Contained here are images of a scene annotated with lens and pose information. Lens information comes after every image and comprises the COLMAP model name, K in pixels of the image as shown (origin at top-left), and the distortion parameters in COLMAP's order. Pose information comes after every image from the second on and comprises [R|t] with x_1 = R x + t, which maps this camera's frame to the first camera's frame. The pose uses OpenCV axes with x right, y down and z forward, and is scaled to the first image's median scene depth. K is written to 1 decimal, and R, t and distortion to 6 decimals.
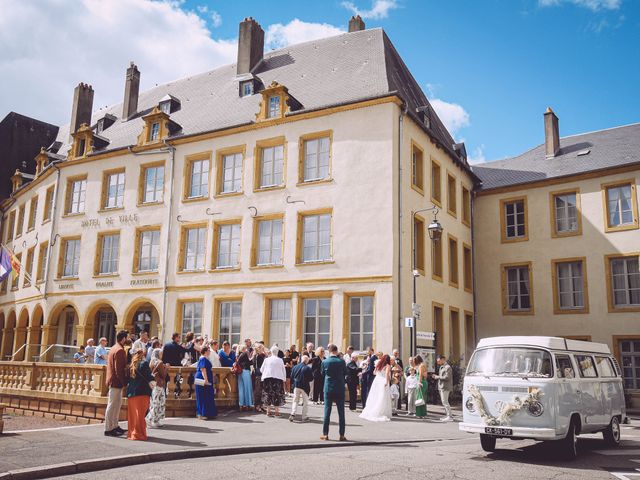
lens RADIAL K [[615.3, 0, 320.0], [0, 615.3, 240.0], [0, 0, 1]] dist [-0.002627, -0.016047]
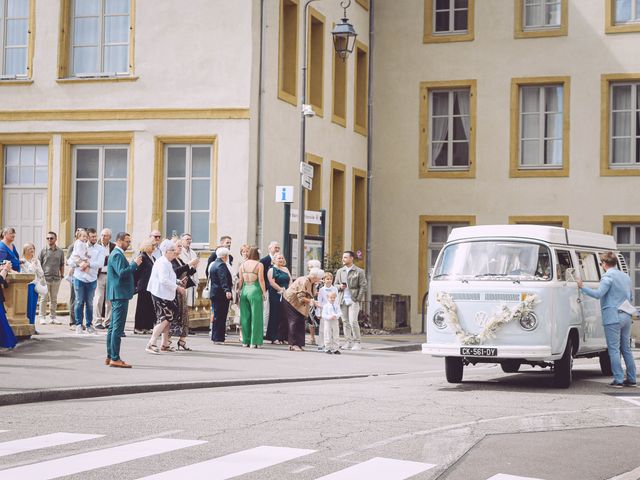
lens RADIAL K [[1470.8, 0, 320.0], [0, 1470.8, 240.0], [0, 0, 1]] dist [-0.072357, -0.554363]
pose [[0.965192, -0.000473, 0.261543, -0.160275], [-0.045983, 0.984115, 0.171472, -0.052564], [-0.257470, -0.177529, 0.949838, -0.273791]]
